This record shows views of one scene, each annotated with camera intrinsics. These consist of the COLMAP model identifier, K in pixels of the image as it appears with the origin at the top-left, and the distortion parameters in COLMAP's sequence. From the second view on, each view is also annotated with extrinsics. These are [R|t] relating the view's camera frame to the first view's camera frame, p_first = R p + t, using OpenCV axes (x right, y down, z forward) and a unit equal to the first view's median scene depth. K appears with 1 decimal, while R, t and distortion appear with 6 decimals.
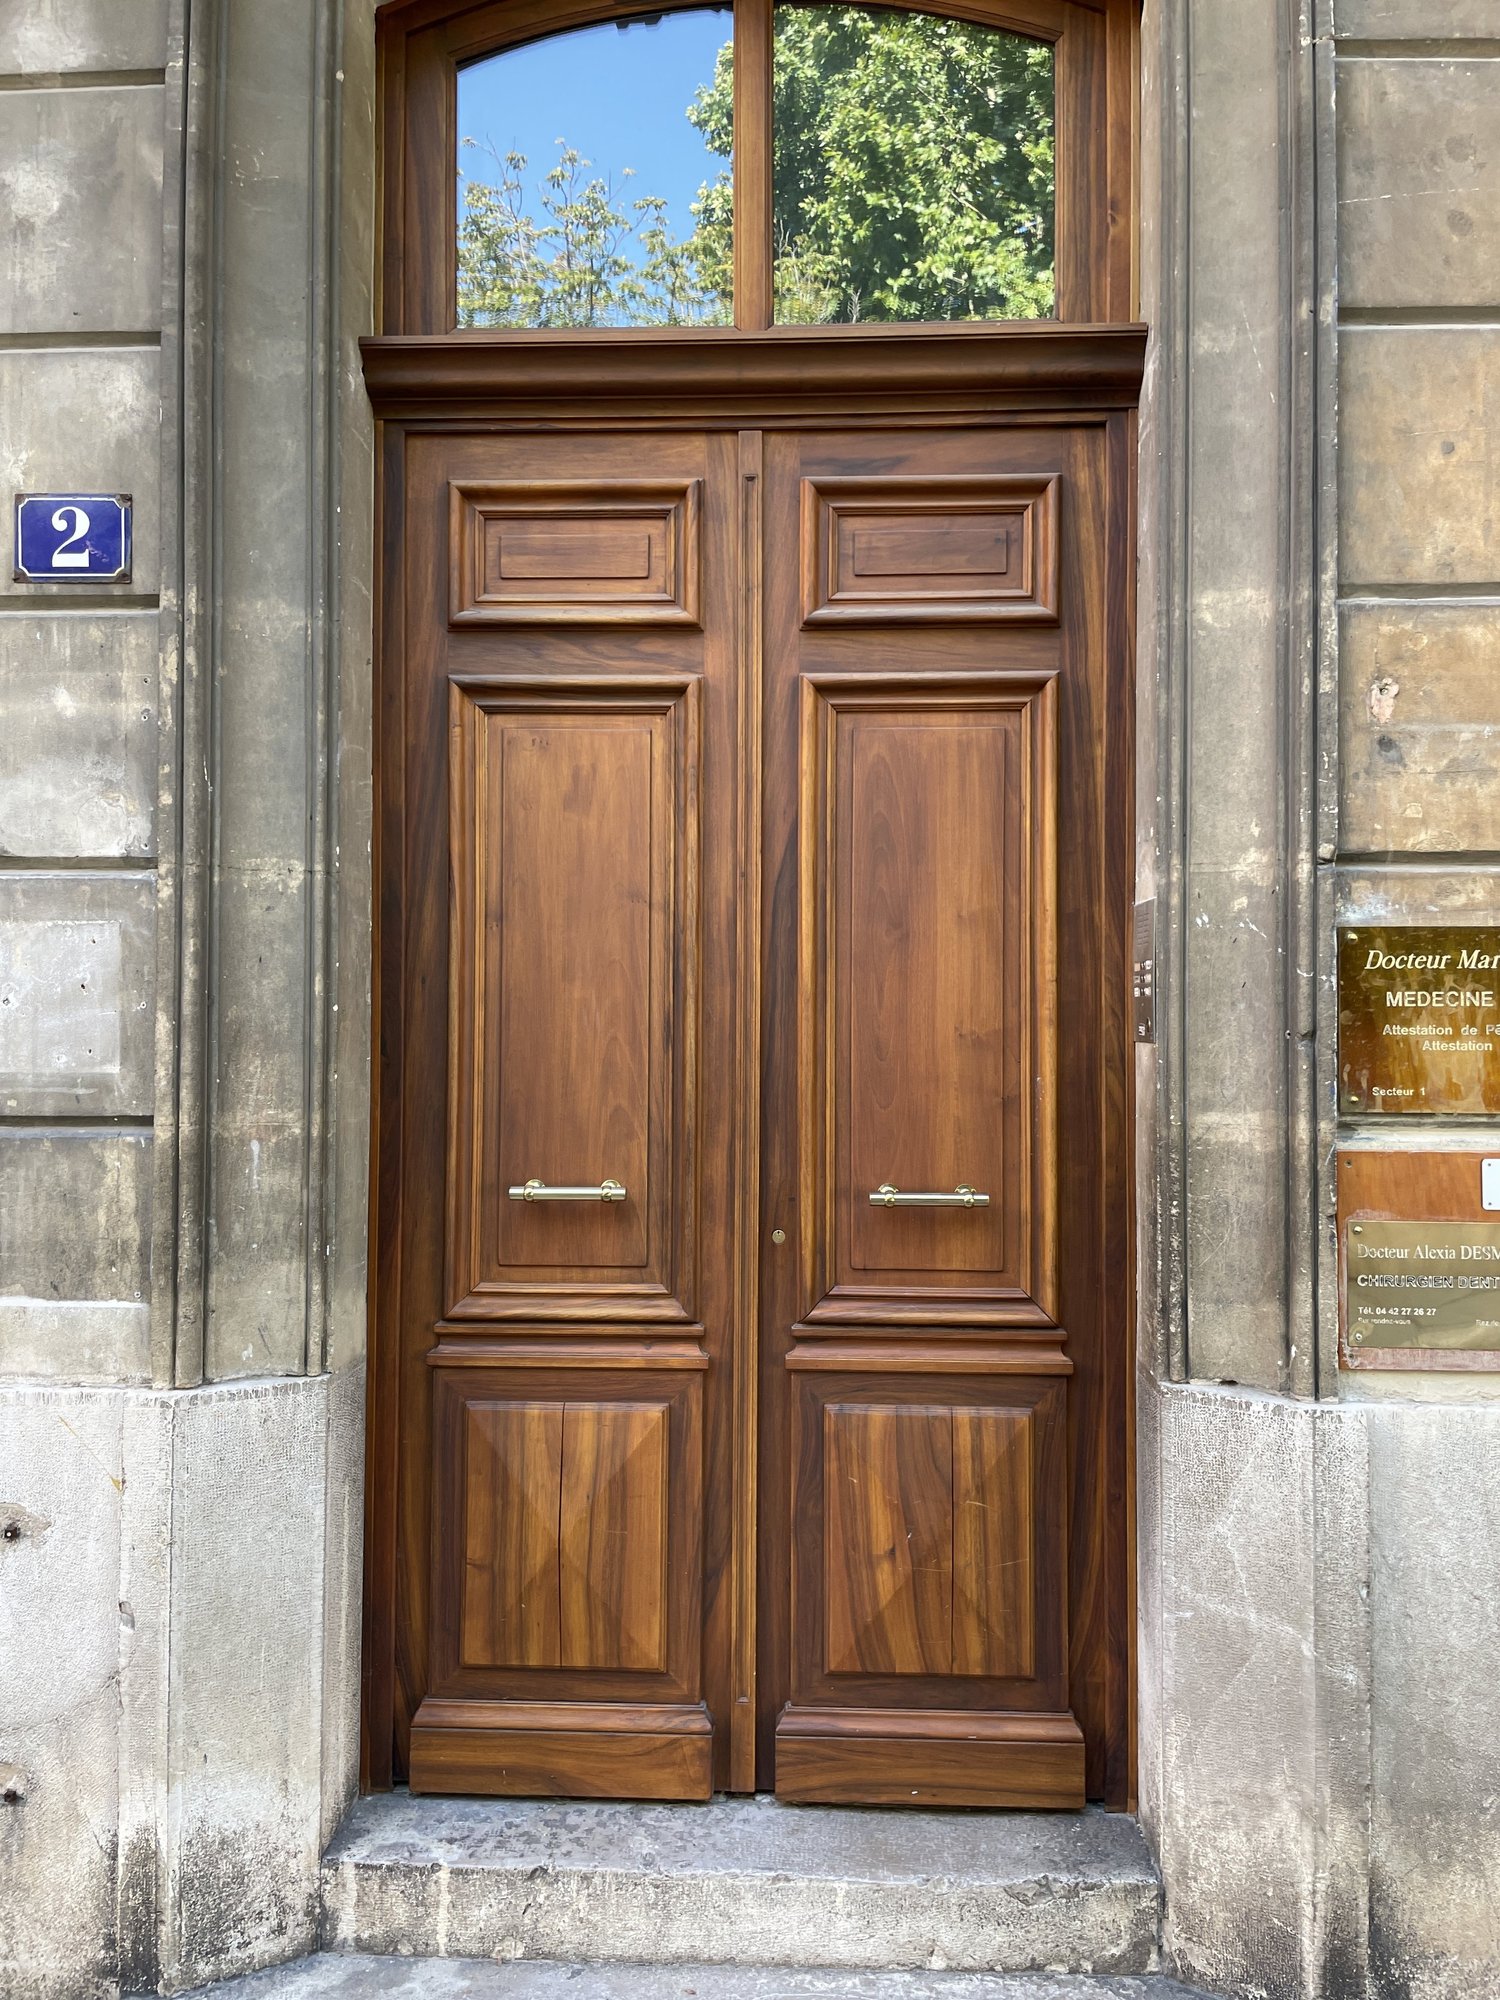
lens RADIAL K [[1499.6, 0, 759.7], [0, 1499.6, 1014.5], [0, 0, 1]] dist [0.064030, -0.110748]
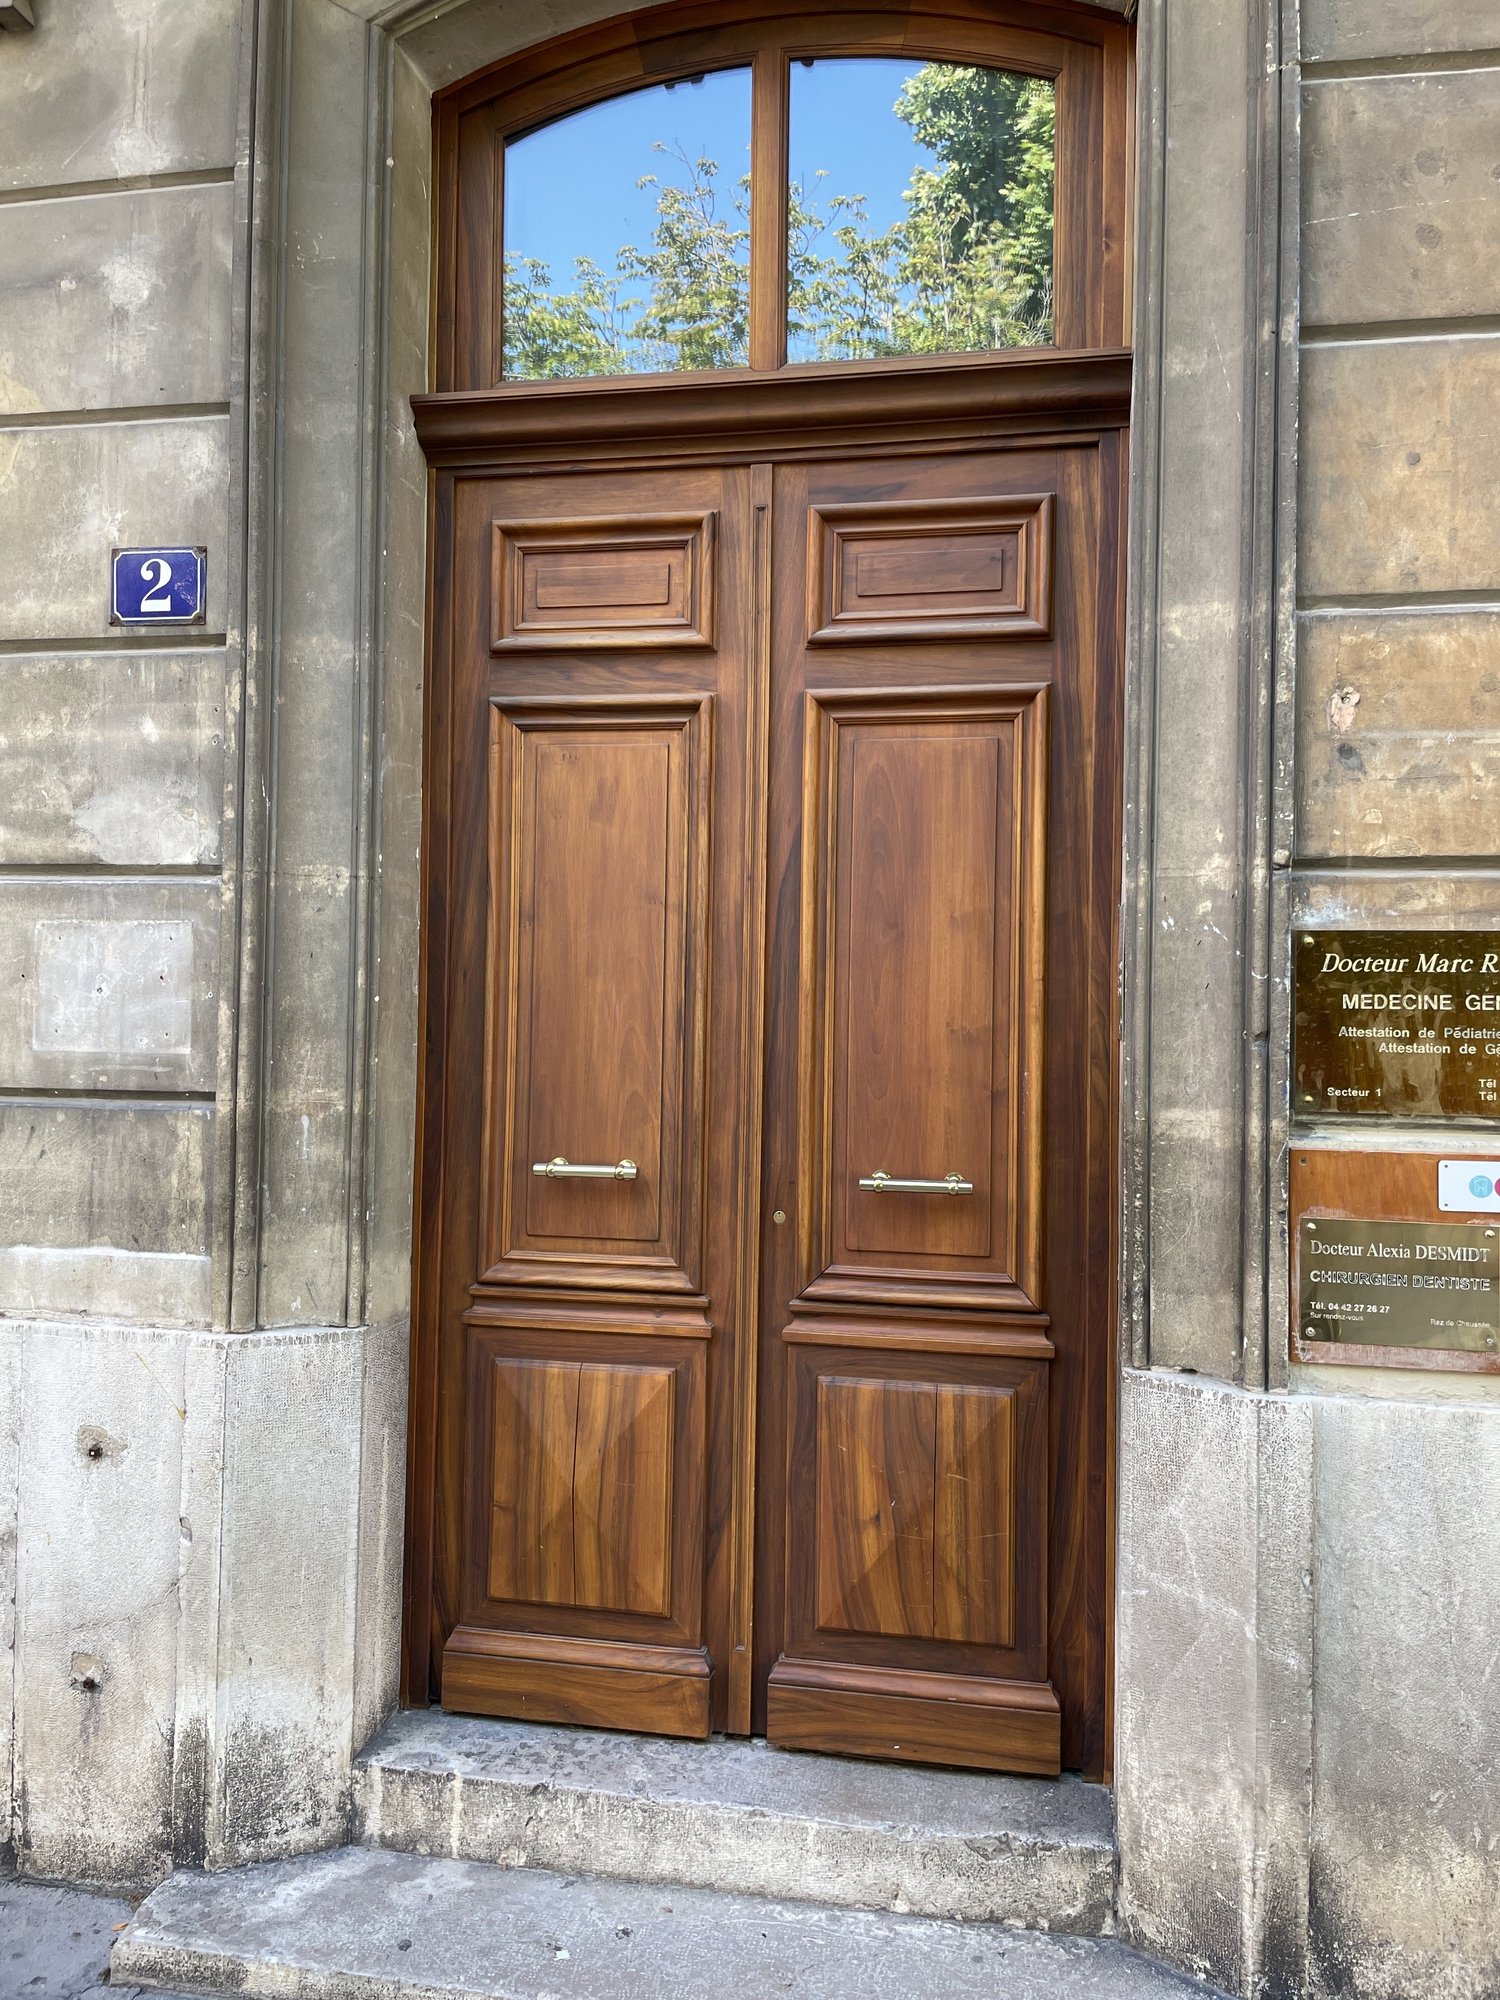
lens RADIAL K [[1500.0, 0, 750.0], [0, 1500.0, 1000.0], [0, 0, 1]] dist [0.060068, -0.107931]
pose [[0.989166, 0.010636, -0.146418, 0.159474], [-0.011004, 0.999938, -0.001699, -0.004737], [0.146391, 0.003292, 0.989221, -0.064712]]
